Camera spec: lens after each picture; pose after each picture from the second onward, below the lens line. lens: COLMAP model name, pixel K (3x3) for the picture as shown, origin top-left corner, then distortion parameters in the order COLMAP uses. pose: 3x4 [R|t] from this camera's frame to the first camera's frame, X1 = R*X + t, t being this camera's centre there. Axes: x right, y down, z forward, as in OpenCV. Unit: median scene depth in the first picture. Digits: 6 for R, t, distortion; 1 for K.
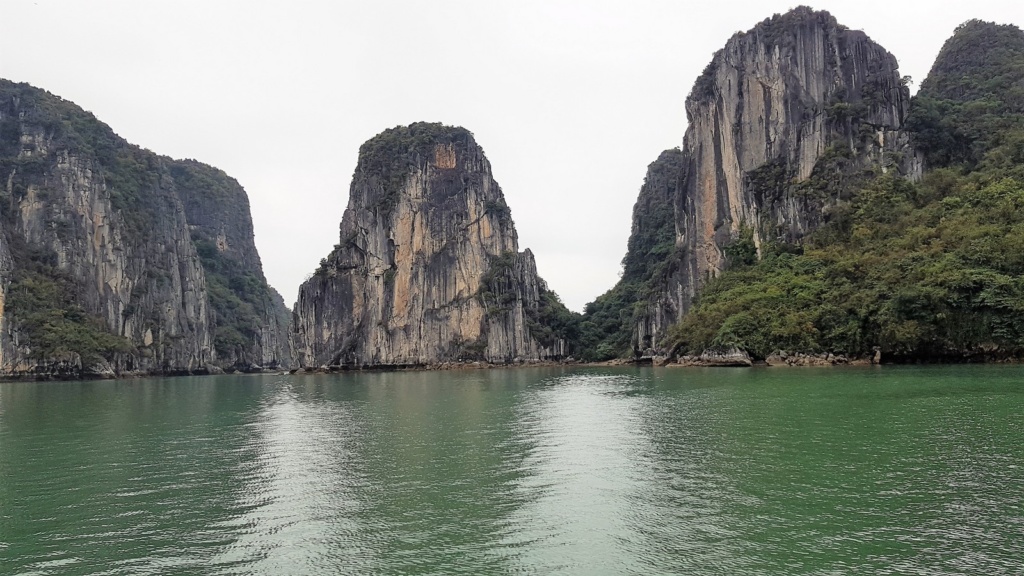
lens RADIAL K [[800.5, 0, 512.0], [0, 800.5, 288.0], [0, 0, 1]] dist [0.039004, -0.002026]
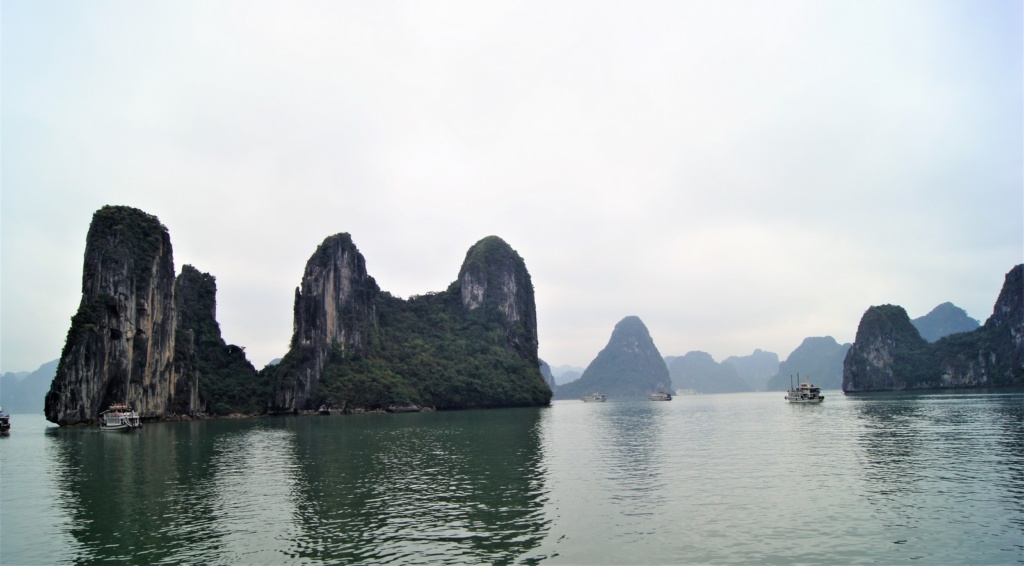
lens RADIAL K [[812.8, 0, 512.0], [0, 812.8, 283.0], [0, 0, 1]] dist [-0.063521, -0.001438]
pose [[0.026614, 0.166715, 0.985646, -1.324529], [-0.056179, 0.984686, -0.165035, 0.066049], [-0.998066, -0.050980, 0.035573, 0.433784]]
